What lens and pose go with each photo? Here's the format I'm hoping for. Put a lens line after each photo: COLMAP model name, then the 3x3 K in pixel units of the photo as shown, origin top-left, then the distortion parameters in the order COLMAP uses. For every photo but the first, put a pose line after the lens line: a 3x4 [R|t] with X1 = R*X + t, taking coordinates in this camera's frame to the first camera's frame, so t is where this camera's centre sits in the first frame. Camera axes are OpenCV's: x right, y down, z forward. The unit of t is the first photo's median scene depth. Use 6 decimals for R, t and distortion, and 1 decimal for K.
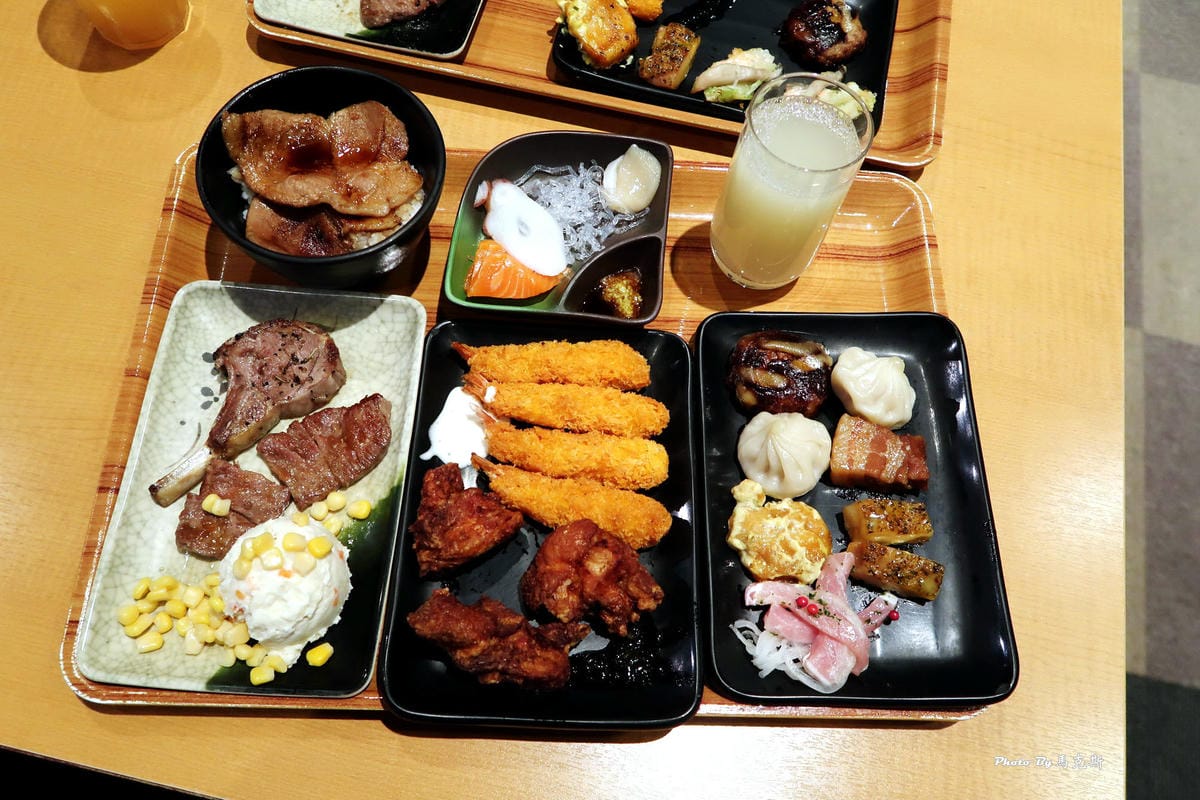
lens RADIAL K [[956.6, 0, 616.7], [0, 956.6, 393.8], [0, 0, 1]] dist [0.014234, -0.003845]
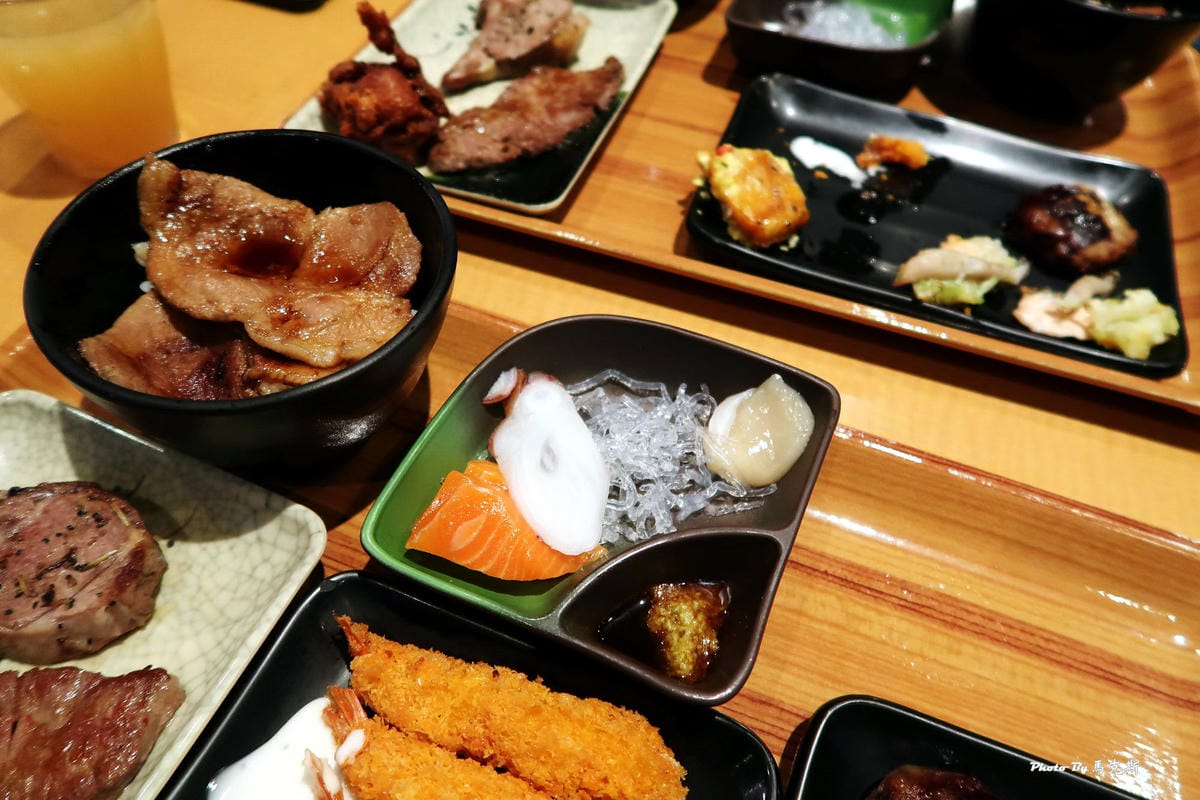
lens RADIAL K [[835.7, 0, 603.6], [0, 835.7, 406.7], [0, 0, 1]] dist [-0.018959, 0.013376]
pose [[0.940677, 0.258470, -0.219820, 0.038153], [-0.309746, 0.918614, -0.245368, -0.095157], [0.138510, 0.298900, 0.944179, 0.565218]]
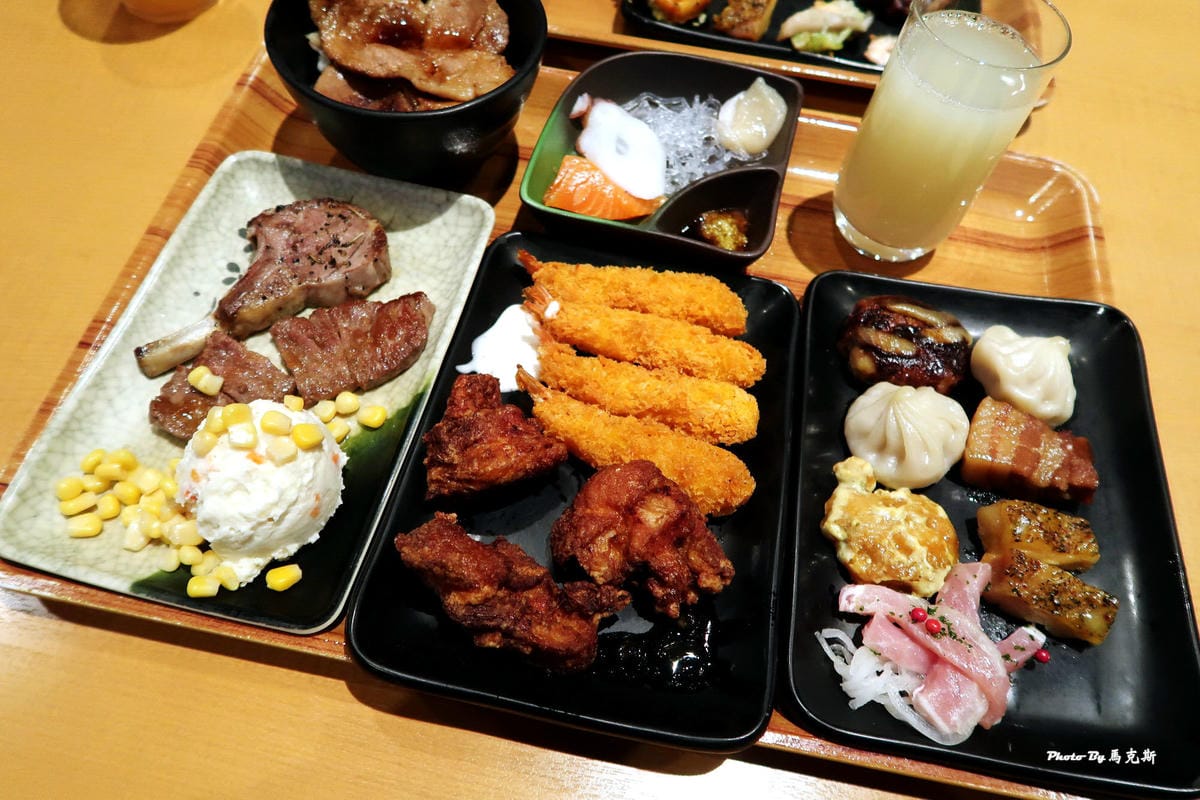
lens RADIAL K [[827.2, 0, 611.9], [0, 827.2, 404.9], [0, 0, 1]] dist [-0.005657, 0.003280]
pose [[0.985677, 0.142492, -0.090200, -0.005357], [-0.152522, 0.981432, -0.116312, 0.157135], [0.071951, 0.128404, 0.989108, 0.308023]]
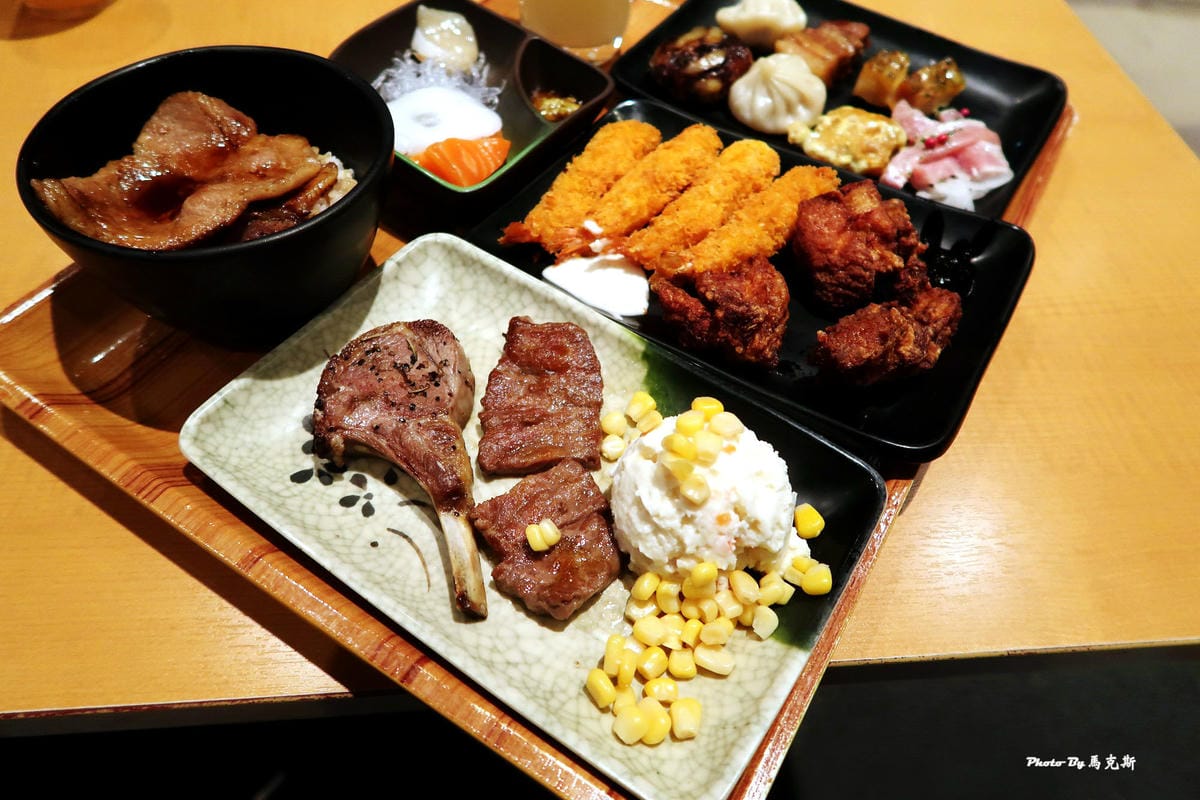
lens RADIAL K [[827.2, 0, 594.8], [0, 827.2, 390.3], [0, 0, 1]] dist [-0.005657, 0.003280]
pose [[0.525143, -0.694412, 0.491952, -0.571605], [0.773326, 0.630693, 0.064750, 0.043431], [-0.355234, 0.346436, 0.868211, 0.443630]]
